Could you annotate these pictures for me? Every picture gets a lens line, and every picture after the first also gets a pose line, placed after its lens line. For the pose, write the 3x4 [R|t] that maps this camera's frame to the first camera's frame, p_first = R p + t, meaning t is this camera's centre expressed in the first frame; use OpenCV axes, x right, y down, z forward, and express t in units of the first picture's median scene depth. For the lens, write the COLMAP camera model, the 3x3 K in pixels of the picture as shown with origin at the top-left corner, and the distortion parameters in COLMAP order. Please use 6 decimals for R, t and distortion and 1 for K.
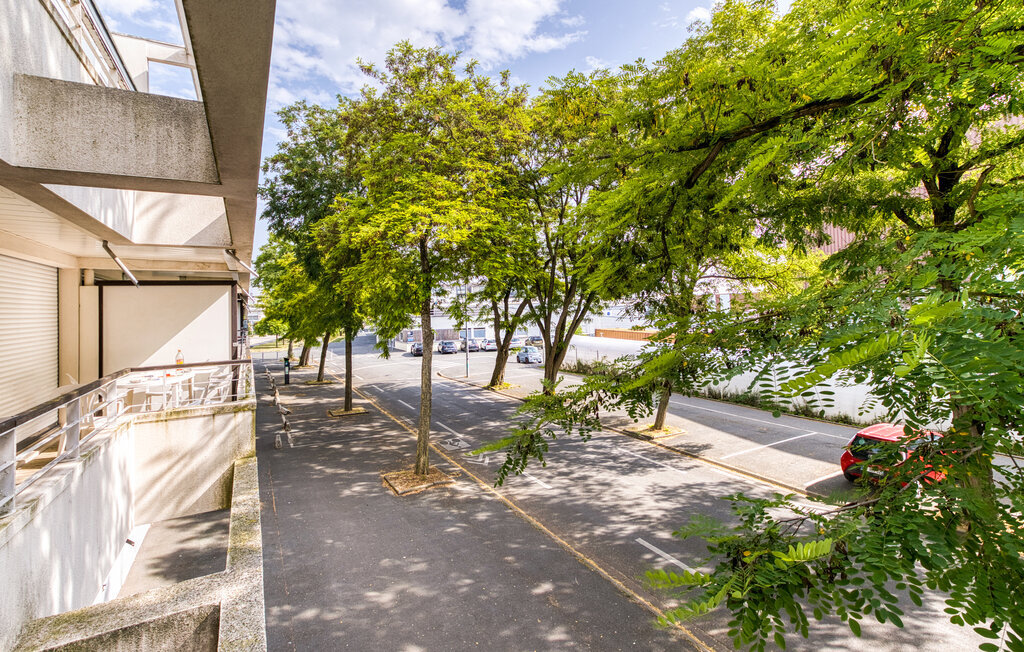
lens RADIAL K [[508.0, 0, 522.5], [0, 508.0, 296.0], [0, 0, 1]] dist [0.009738, 0.001318]
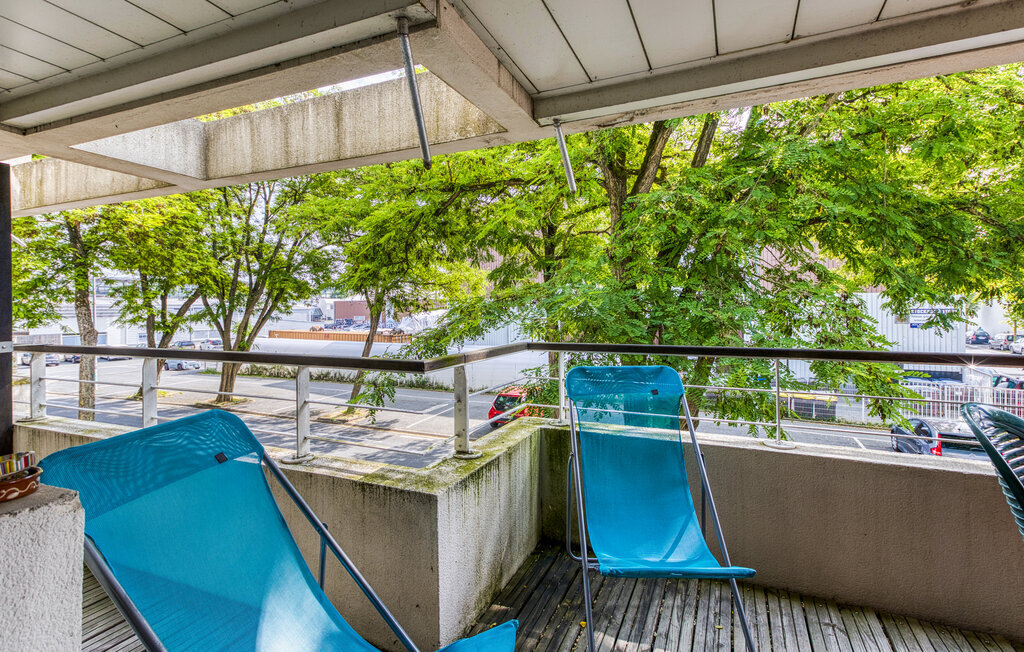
lens RADIAL K [[476.1, 0, 526.0], [0, 476.1, 308.5], [0, 0, 1]] dist [0.031042, 0.001736]
pose [[0.782773, 0.017393, 0.622064, -0.098849], [-0.024472, 0.999696, 0.002843, 0.014623], [-0.621826, -0.017448, 0.782961, -0.080620]]
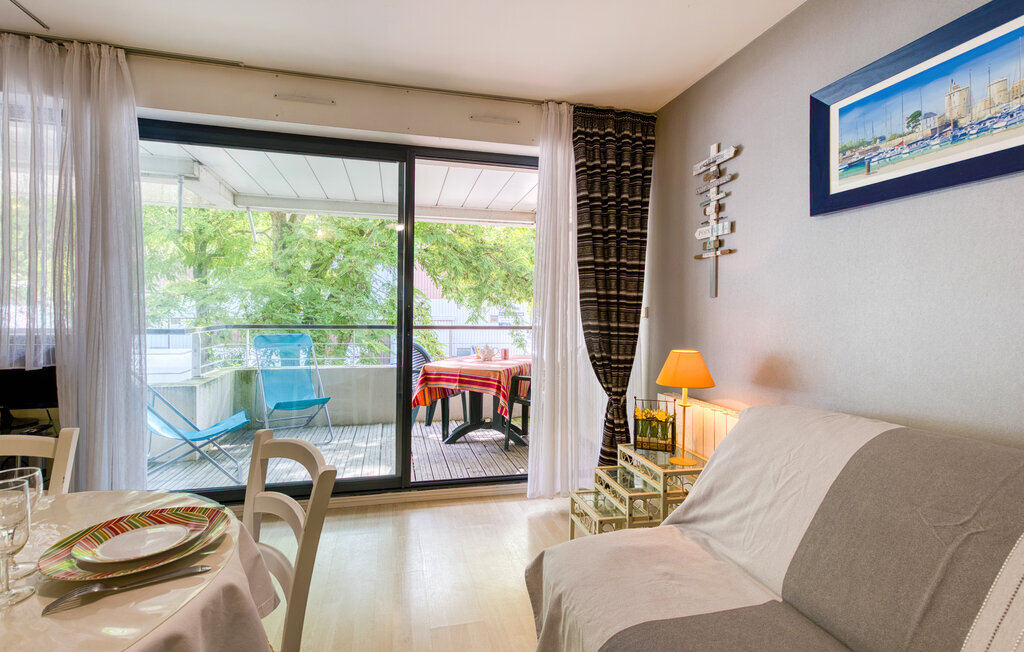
lens RADIAL K [[476.1, 0, 510.1], [0, 476.1, 311.3], [0, 0, 1]] dist [0.031042, 0.001736]
pose [[0.248982, 0.019473, 0.968312, -0.224926], [-0.037157, 0.999254, -0.010541, 0.014887], [-0.967795, -0.033355, 0.249520, -0.184560]]
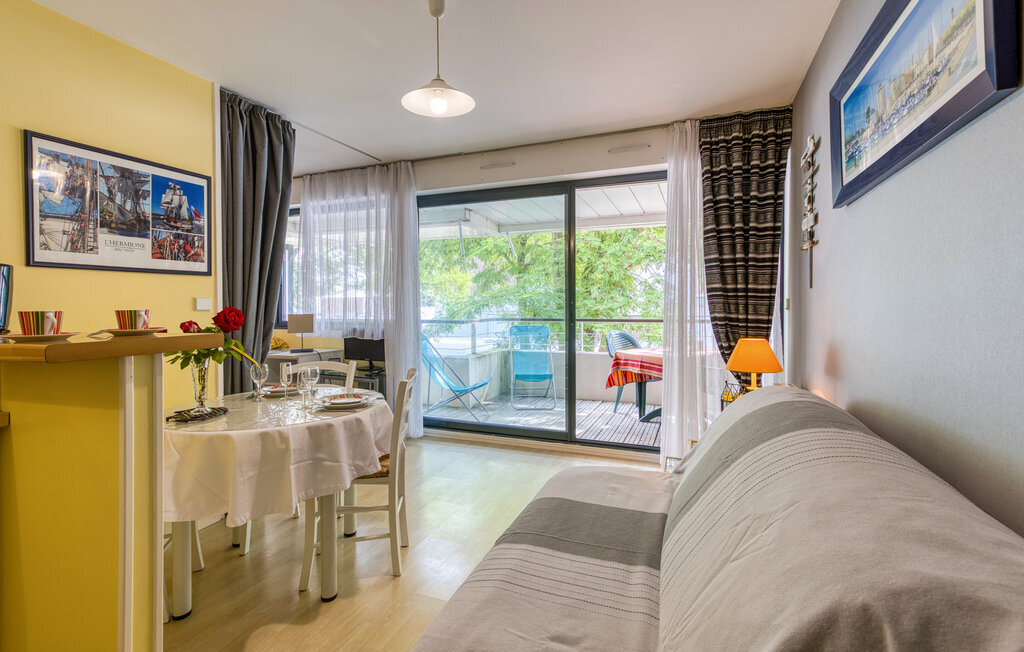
lens RADIAL K [[476.1, 0, 527.7], [0, 476.1, 302.1], [0, 0, 1]] dist [0.031042, 0.001736]
pose [[0.753946, 0.018211, 0.656684, -0.230618], [-0.022135, 0.999752, -0.002312, 0.013304], [-0.656564, -0.012792, 0.754162, -0.259060]]
